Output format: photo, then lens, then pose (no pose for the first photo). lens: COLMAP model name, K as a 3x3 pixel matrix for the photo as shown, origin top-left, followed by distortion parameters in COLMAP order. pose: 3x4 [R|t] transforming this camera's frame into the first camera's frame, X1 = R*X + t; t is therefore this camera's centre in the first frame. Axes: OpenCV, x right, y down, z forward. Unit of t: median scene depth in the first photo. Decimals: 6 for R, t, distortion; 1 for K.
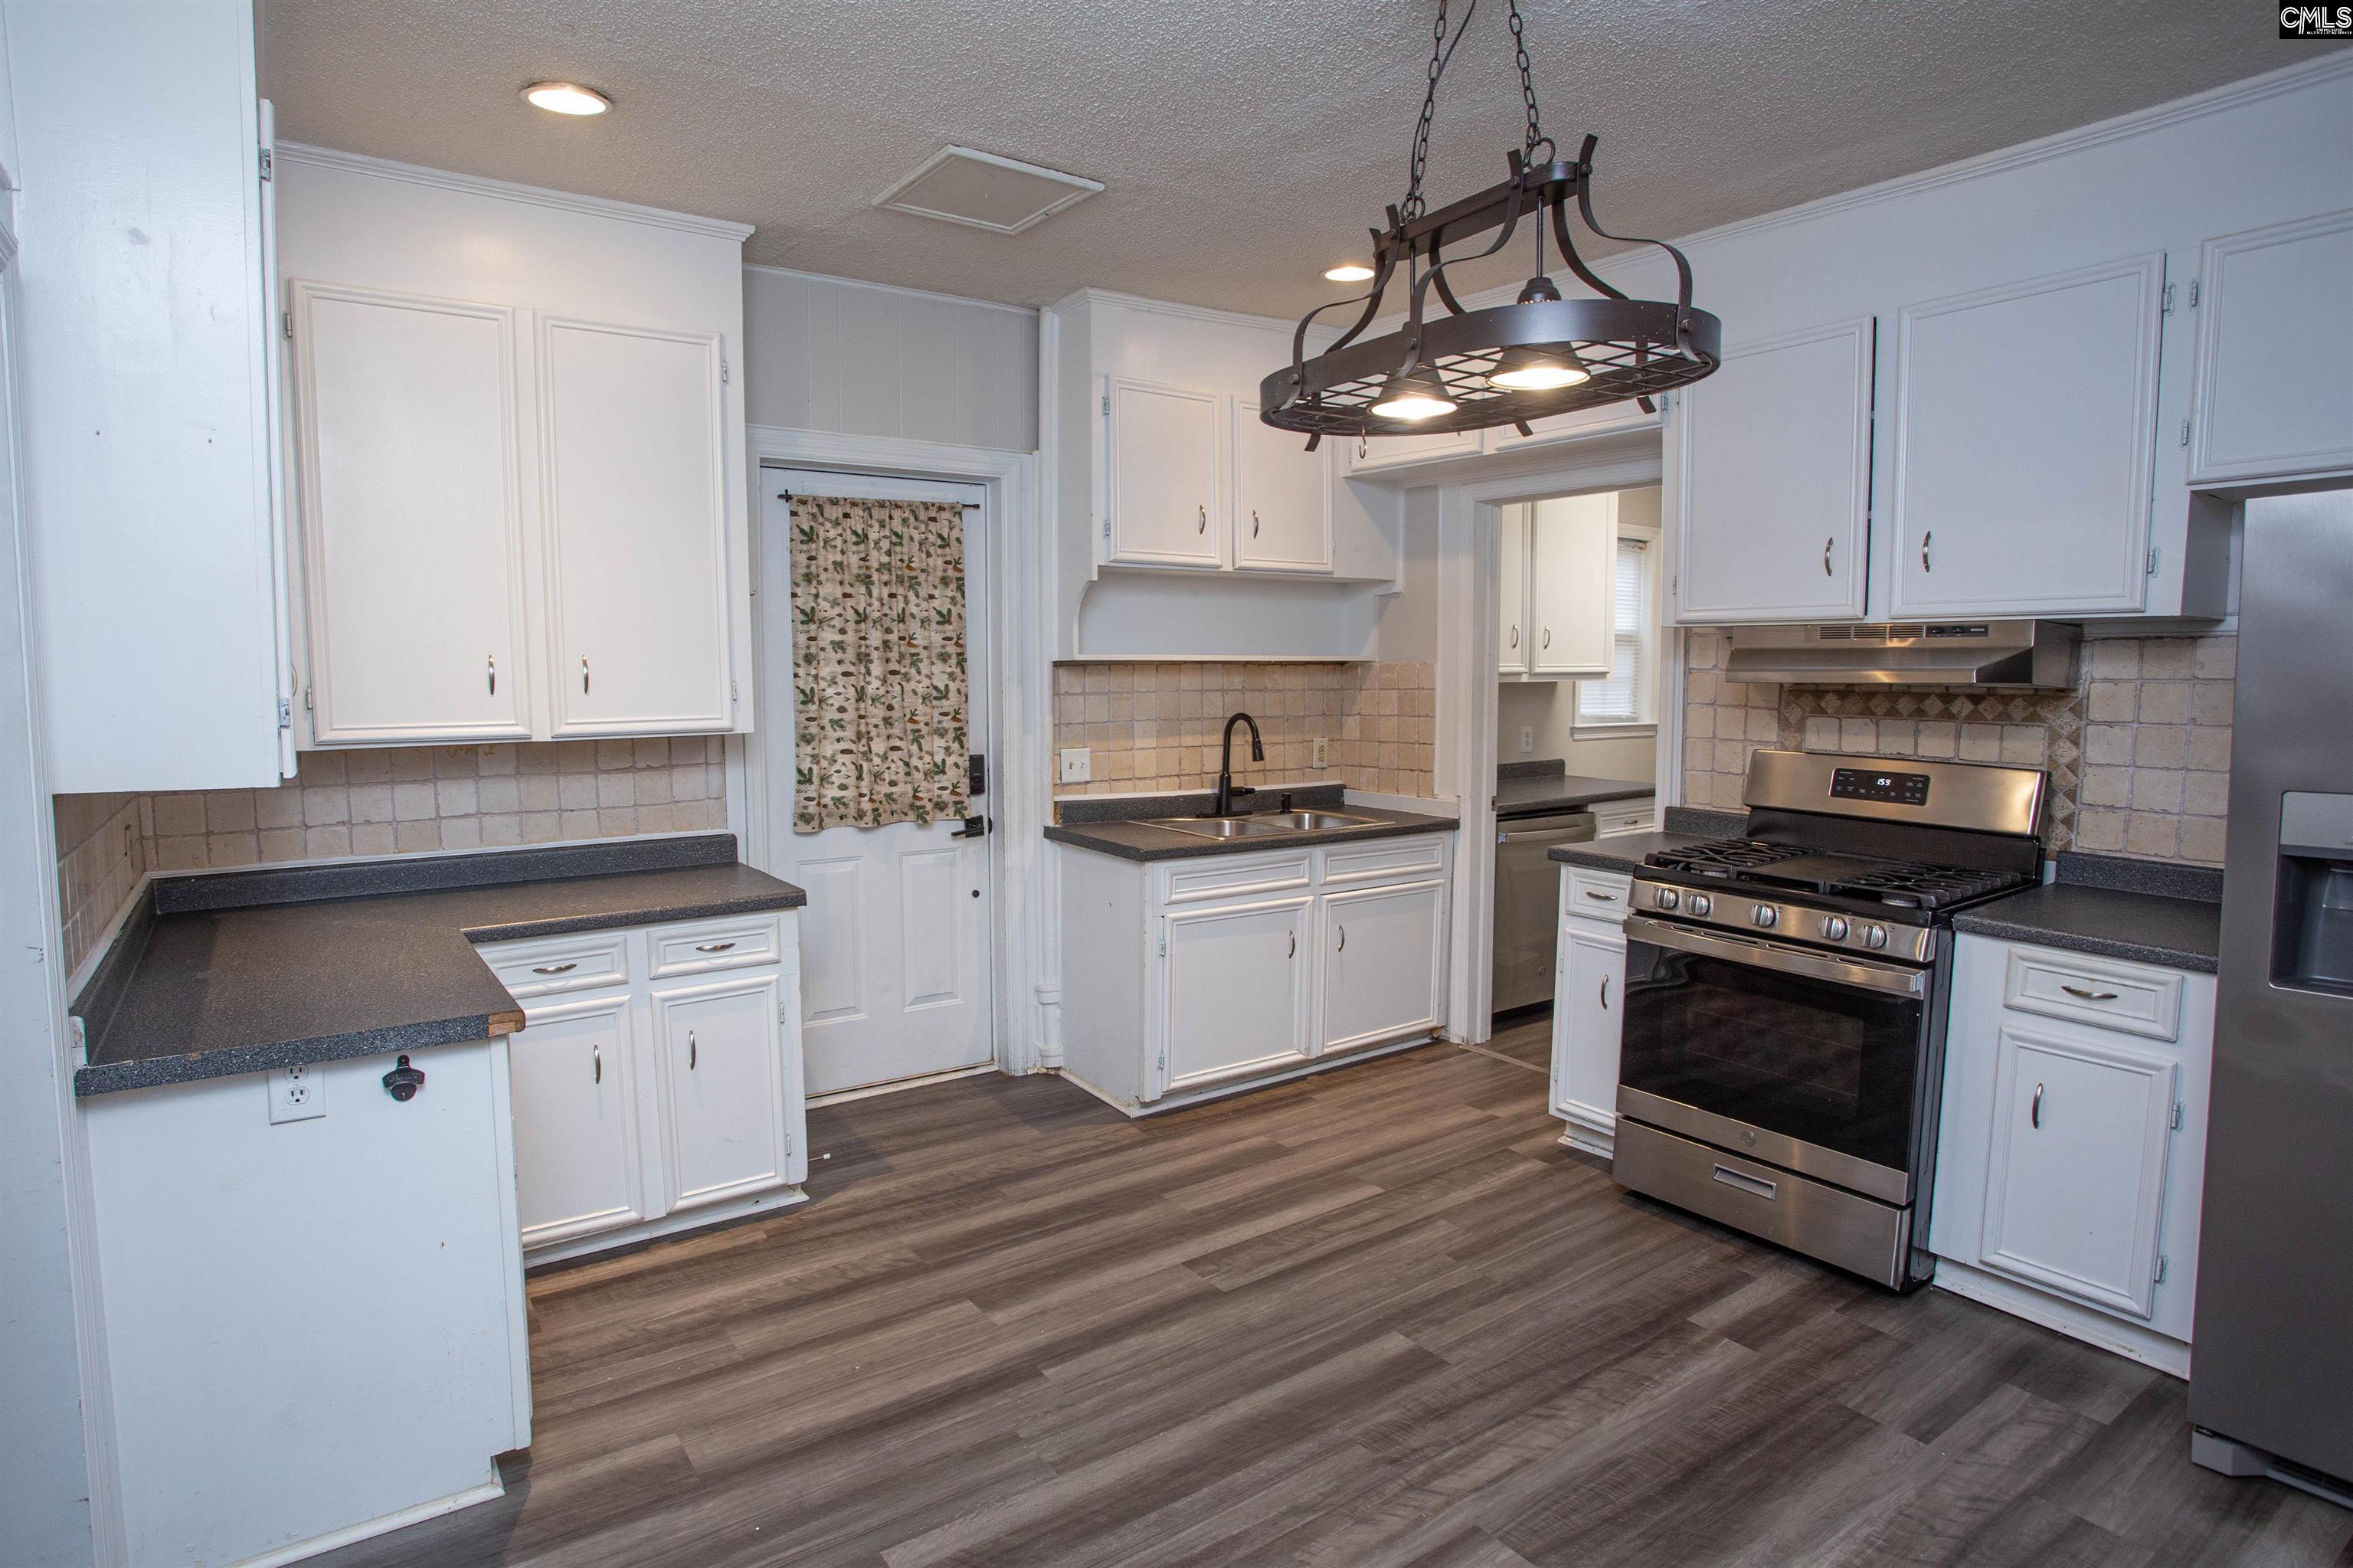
lens RADIAL K [[1285.1, 0, 1110.3], [0, 1285.1, 791.5], [0, 0, 1]] dist [-0.079407, 0.031889]
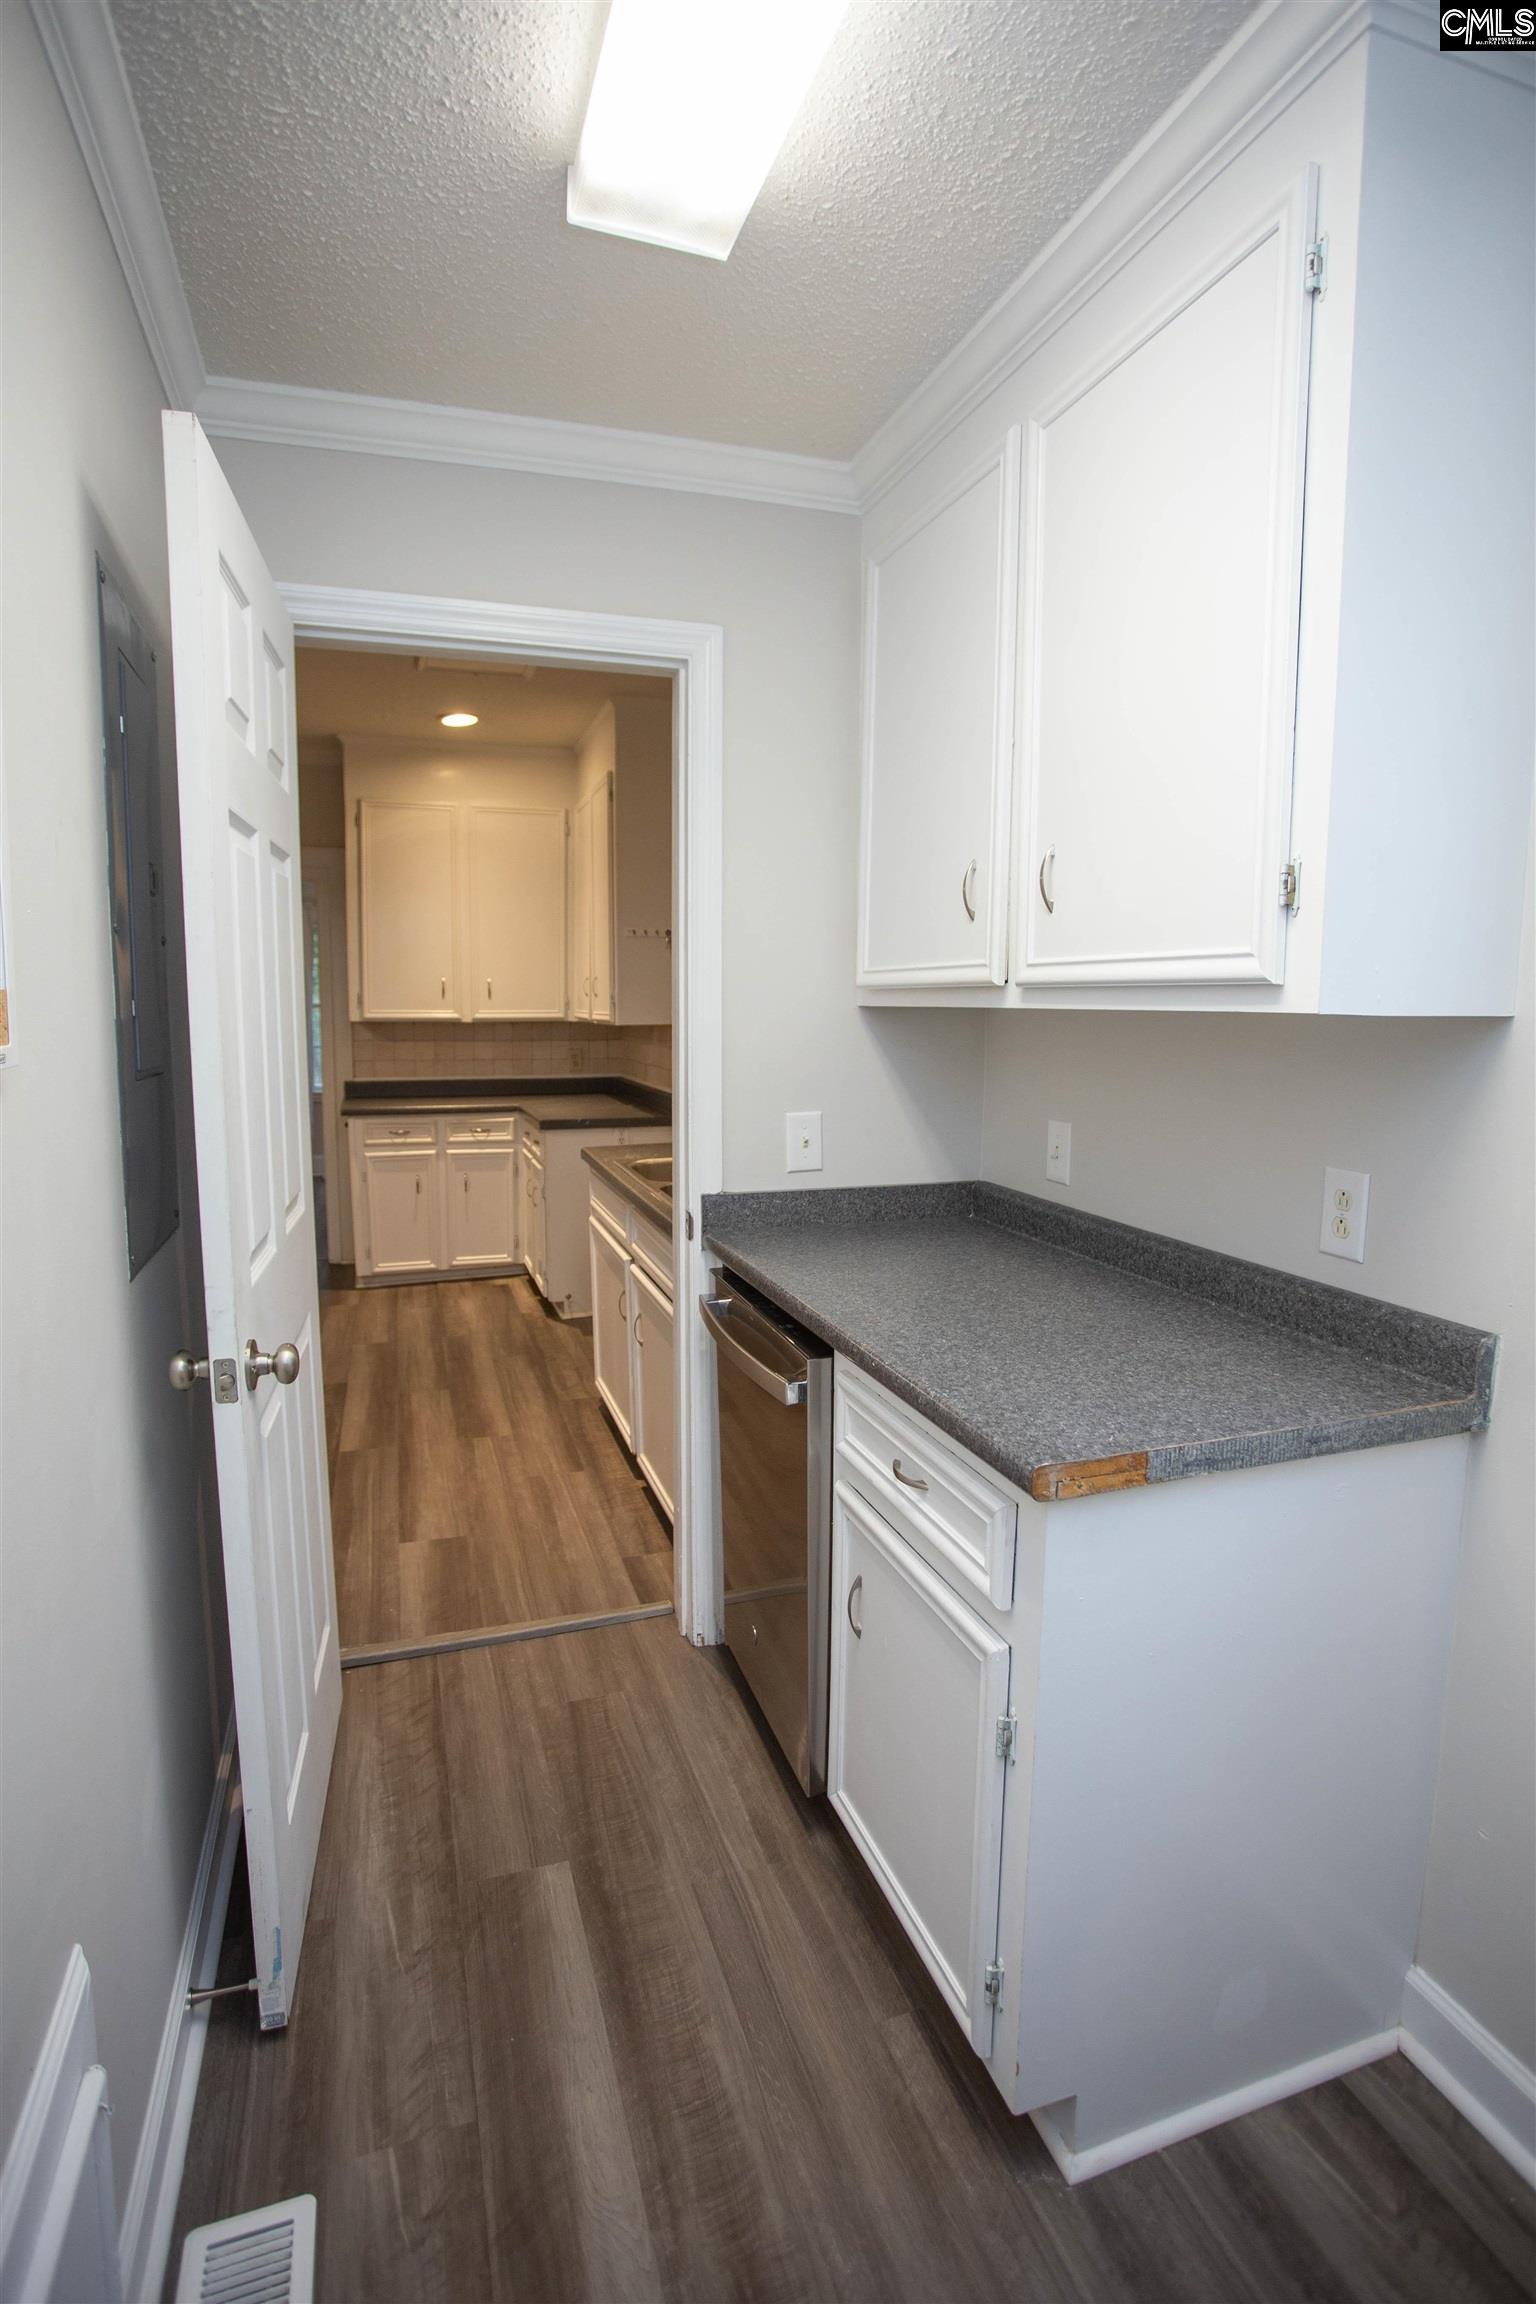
lens RADIAL K [[1155.9, 0, 787.6], [0, 1155.9, 1141.5], [0, 0, 1]] dist [-0.040976, -0.000190]
pose [[-0.269895, 0.124836, -0.954763, 0.961452], [-0.090617, 0.983867, 0.154257, -0.138487], [0.958616, 0.128151, -0.254229, 1.475993]]
